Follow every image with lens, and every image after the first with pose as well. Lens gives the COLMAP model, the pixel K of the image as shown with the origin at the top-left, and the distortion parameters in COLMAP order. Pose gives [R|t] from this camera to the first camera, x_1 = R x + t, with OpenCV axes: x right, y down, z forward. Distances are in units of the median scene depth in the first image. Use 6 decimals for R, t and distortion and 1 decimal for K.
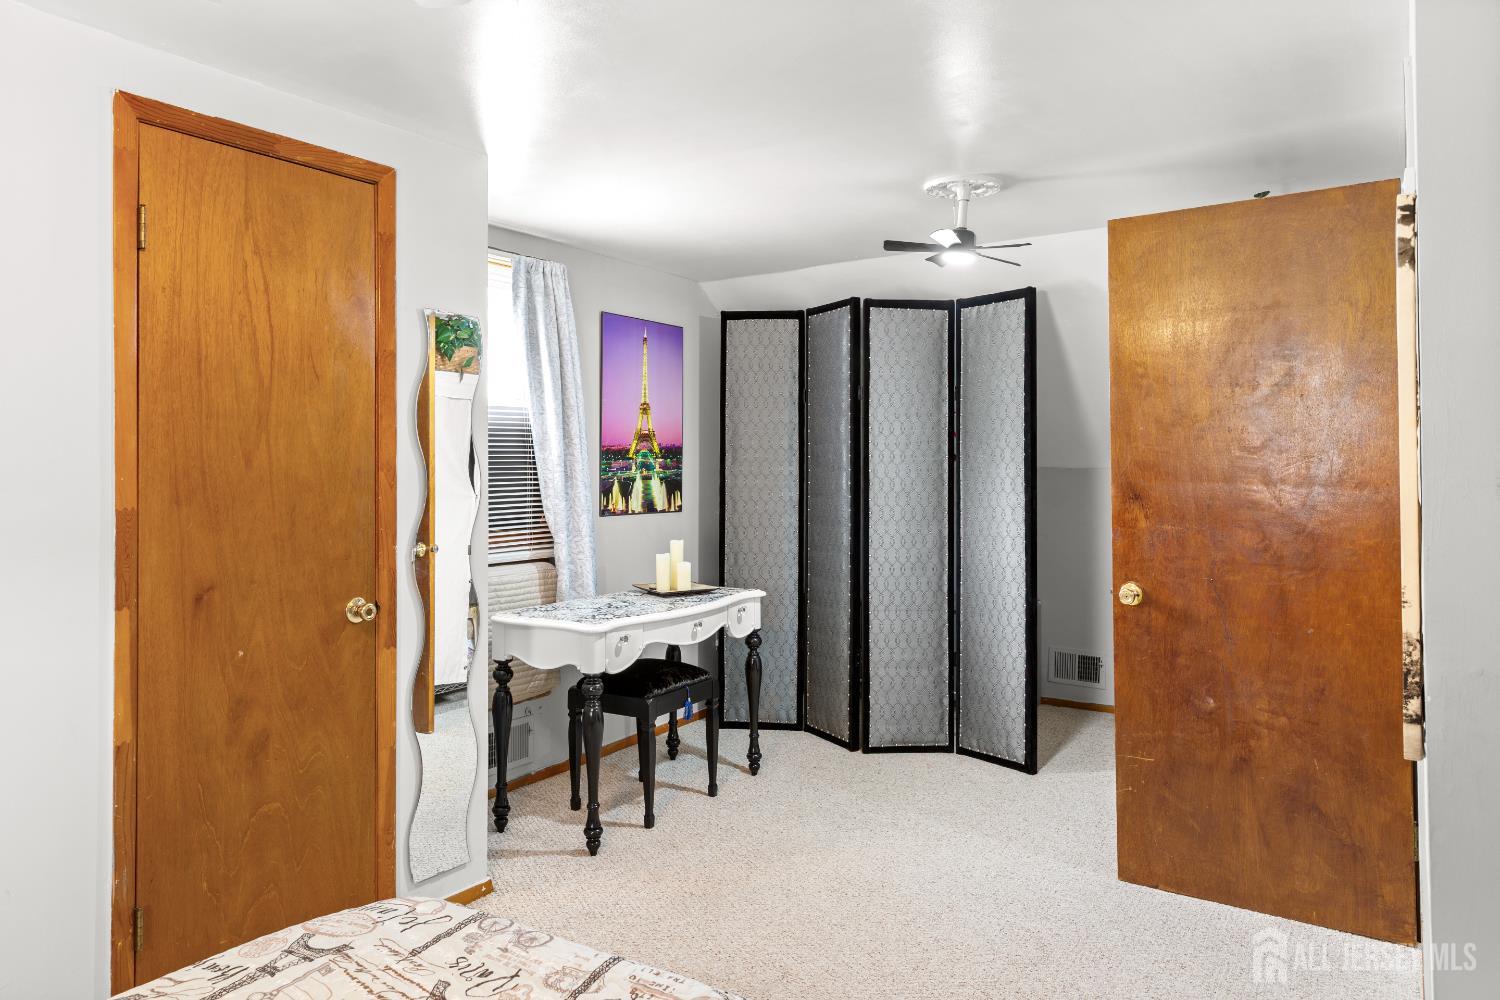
lens RADIAL K [[1010.8, 0, 738.5], [0, 1010.8, 461.5], [0, 0, 1]] dist [0.009892, -0.005723]
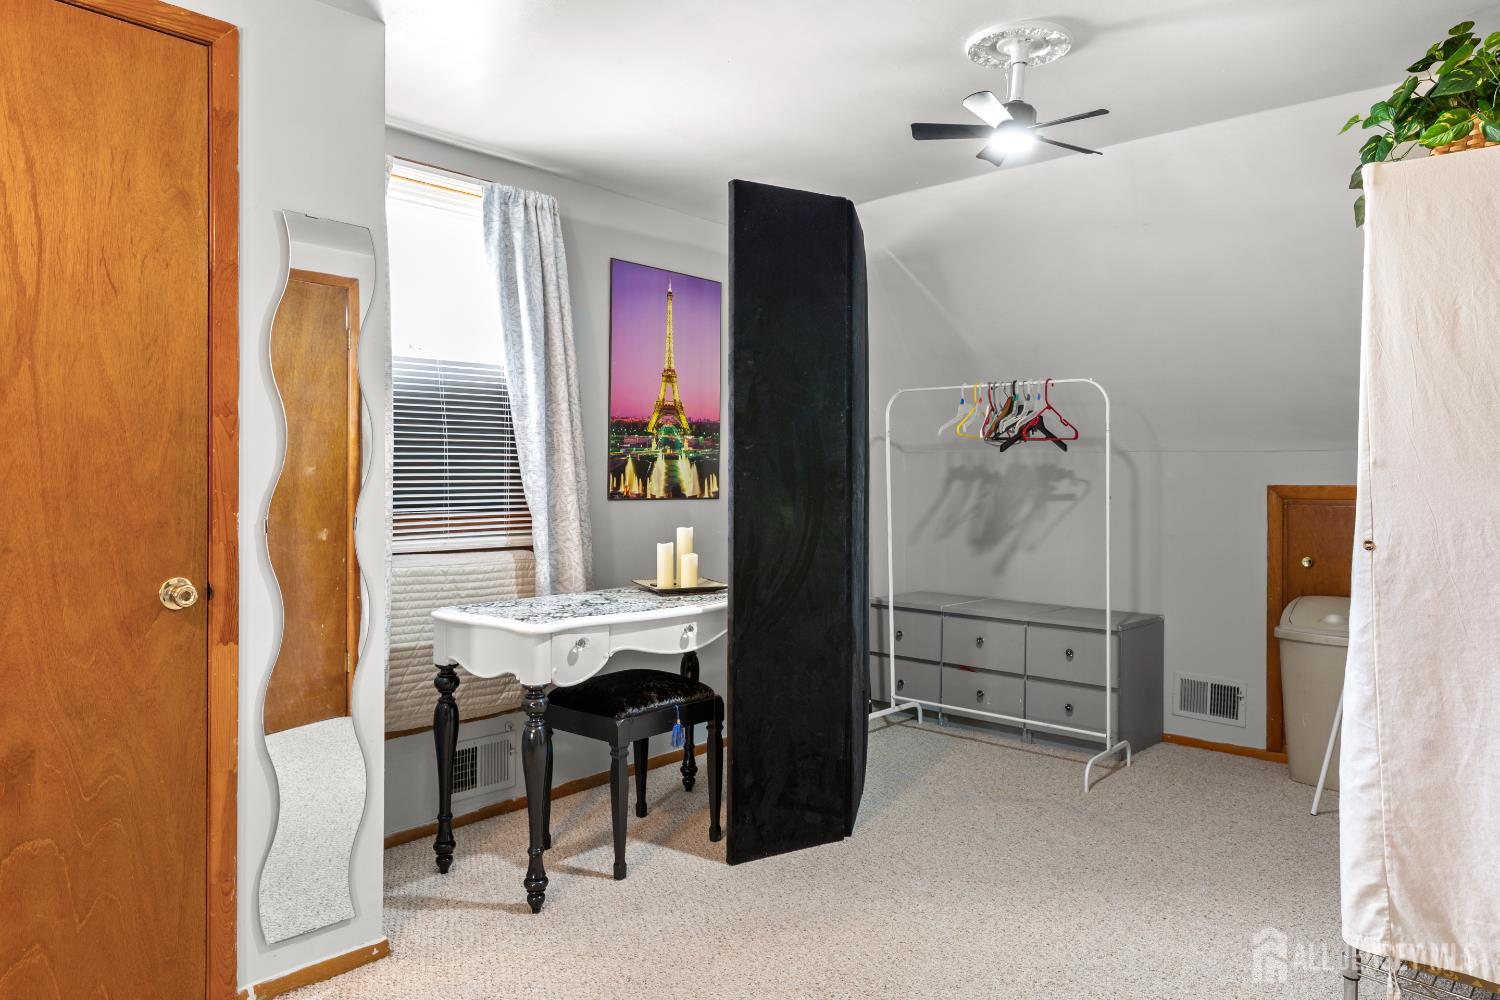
lens RADIAL K [[1010.8, 0, 744.2], [0, 1010.8, 482.9], [0, 0, 1]] dist [0.009892, -0.005723]
pose [[0.989487, 0.007967, -0.144402, 0.131338], [-0.006674, 0.999933, 0.009433, 0.041303], [0.144468, -0.008370, 0.989474, 0.234966]]
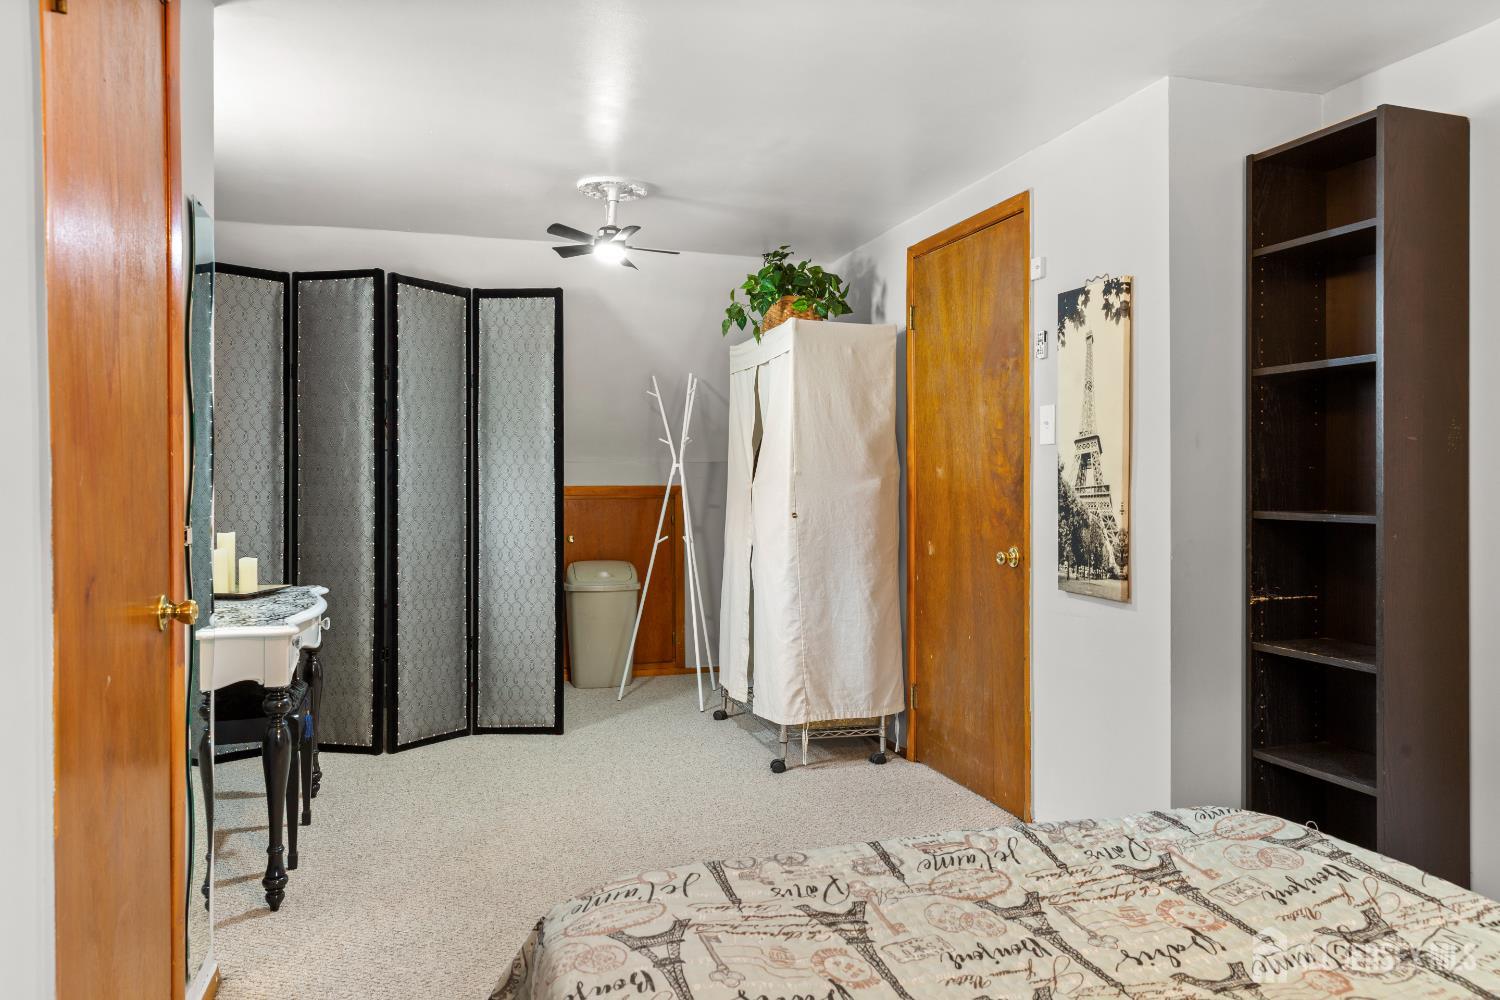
lens RADIAL K [[1010.8, 0, 744.7], [0, 1010.8, 496.5], [0, 0, 1]] dist [0.009892, -0.005723]
pose [[0.628014, -0.008546, 0.778155, -0.534035], [-0.004130, 0.999889, 0.014315, 0.043177], [-0.778191, -0.012204, 0.627909, 0.198258]]
